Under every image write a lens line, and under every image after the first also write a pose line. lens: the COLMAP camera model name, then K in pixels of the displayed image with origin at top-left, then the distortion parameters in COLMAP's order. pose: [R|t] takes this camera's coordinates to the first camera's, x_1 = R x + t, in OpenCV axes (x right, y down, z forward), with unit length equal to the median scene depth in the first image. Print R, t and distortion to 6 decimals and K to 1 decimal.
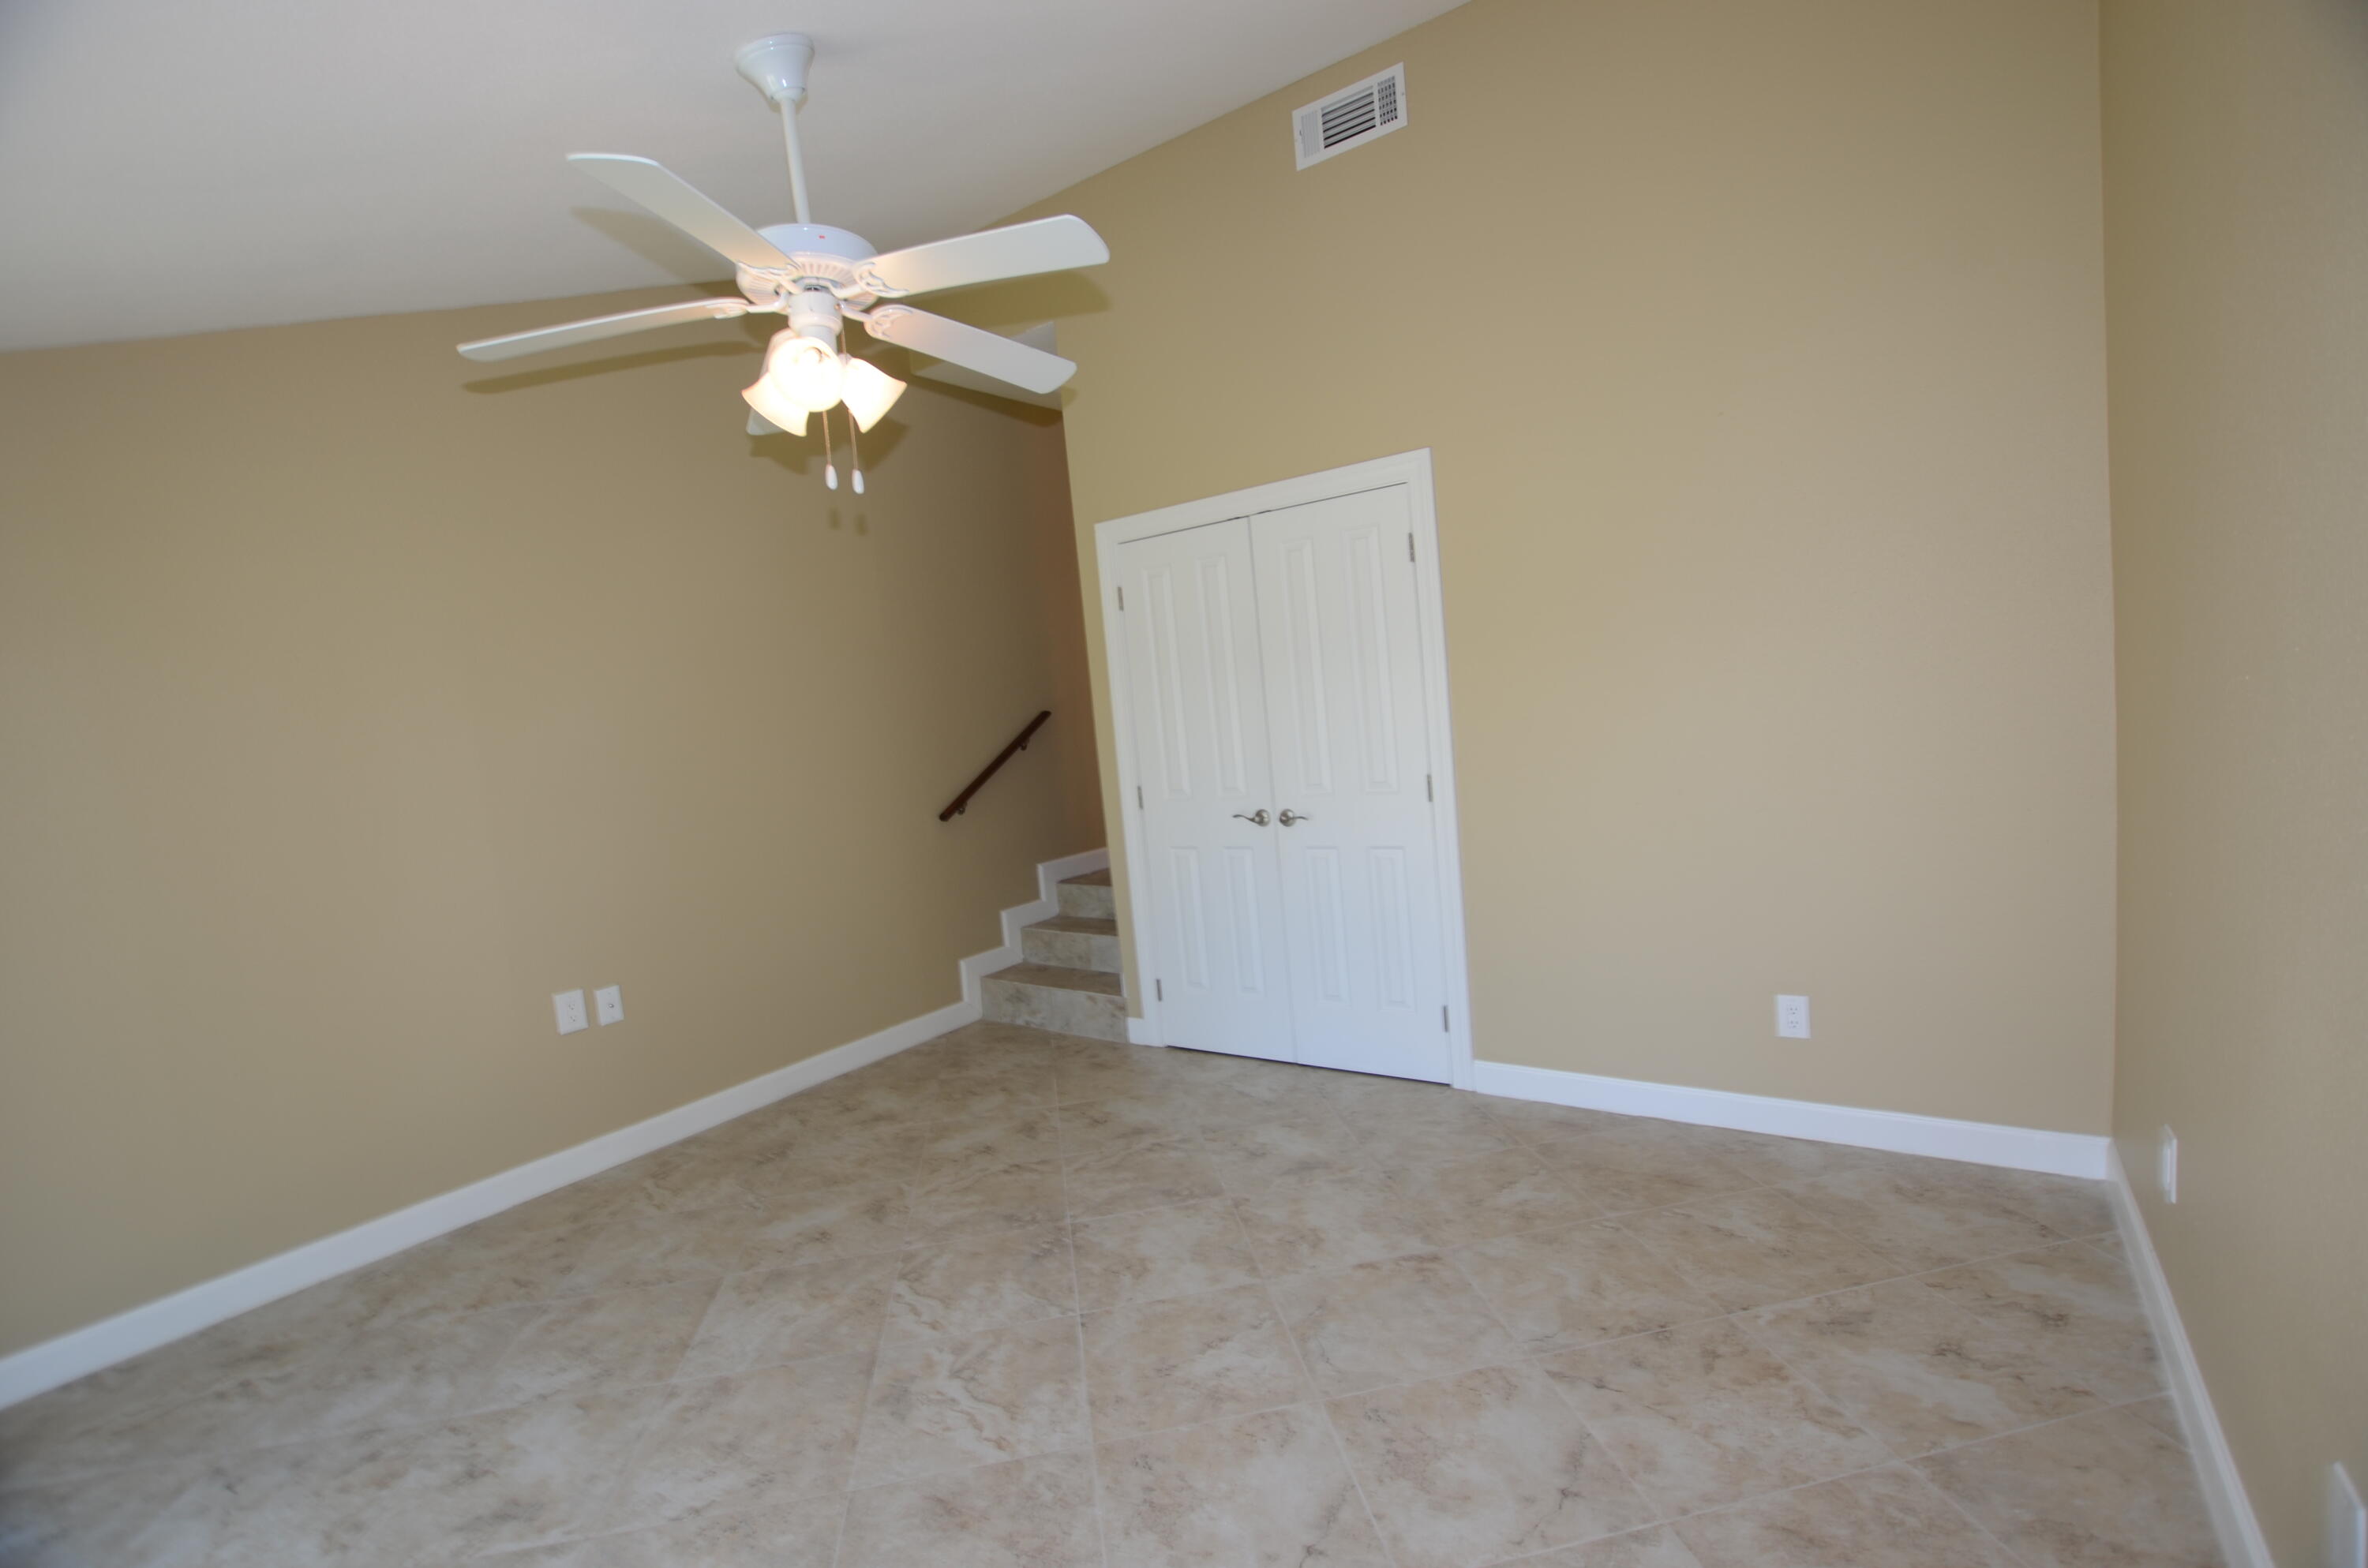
lens RADIAL K [[1037.9, 0, 1185.8], [0, 1037.9, 786.2], [0, 0, 1]] dist [-0.027956, -0.000359]
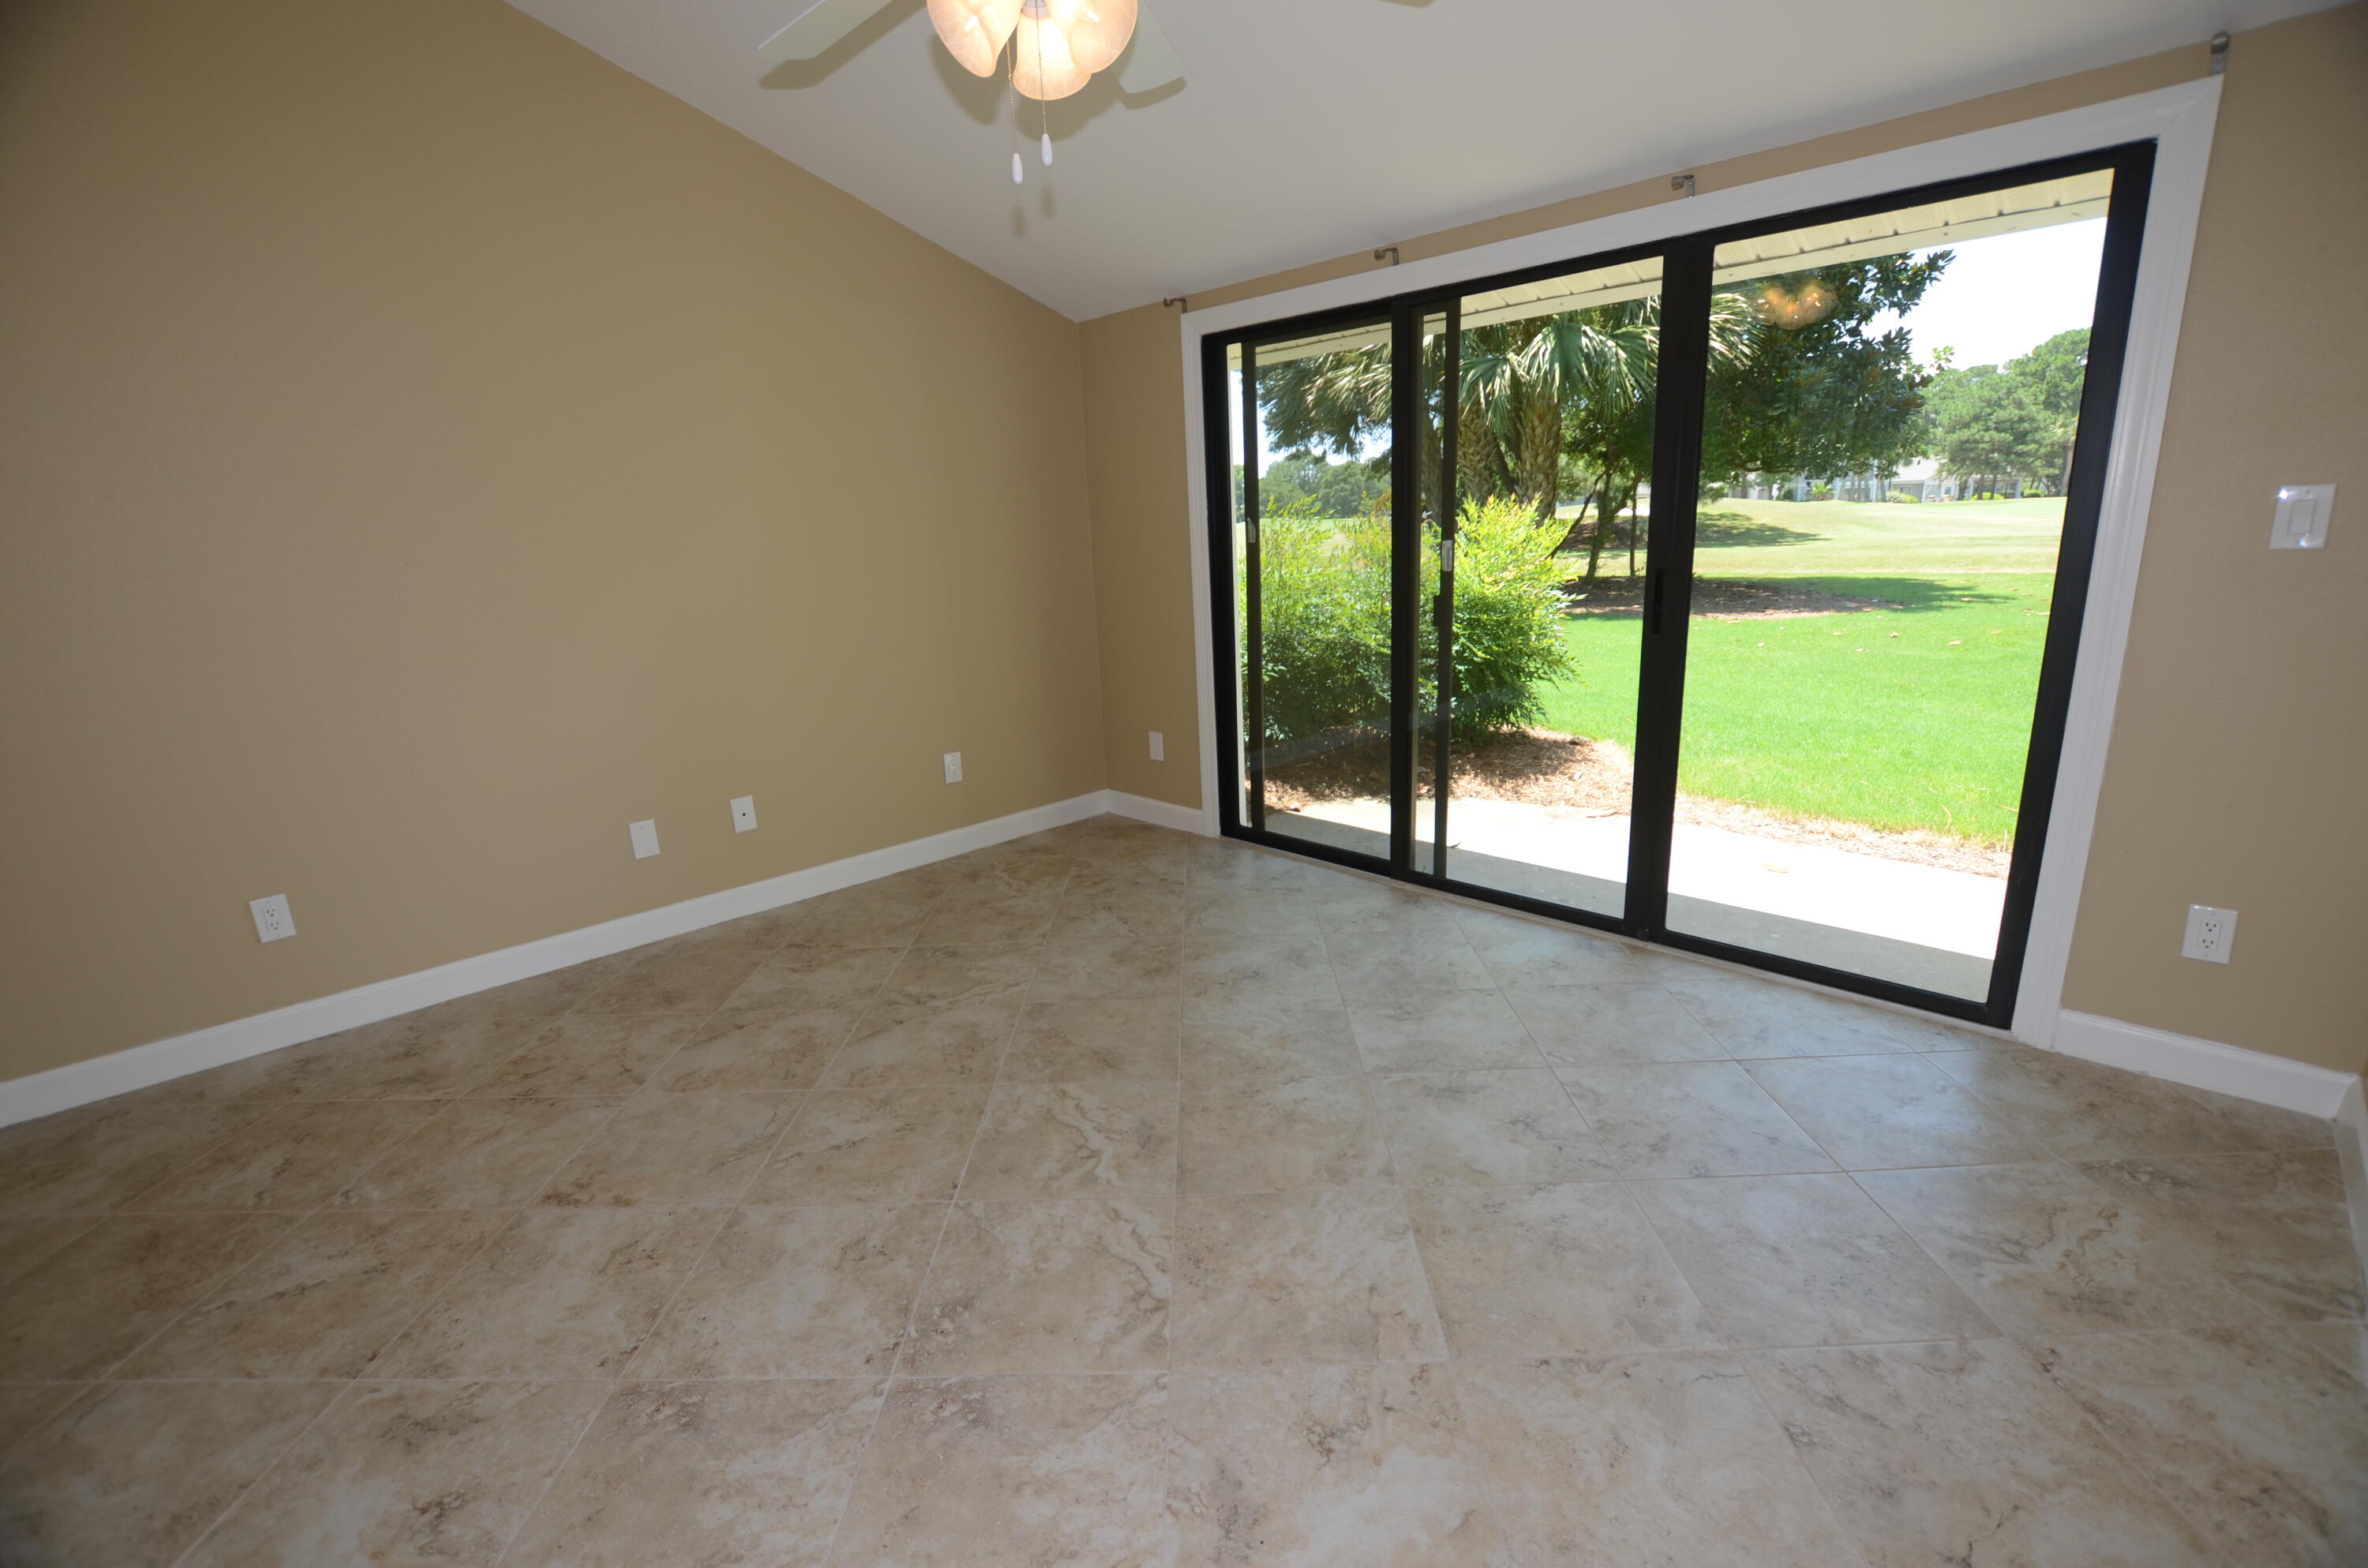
lens RADIAL K [[1037.9, 0, 1185.6], [0, 1037.9, 783.0], [0, 0, 1]] dist [-0.027956, -0.000359]
pose [[-0.977233, 0.080920, 0.196134, -0.538953], [0.138454, 0.943677, 0.300505, -0.061514], [-0.160770, 0.320819, -0.933396, 1.812561]]
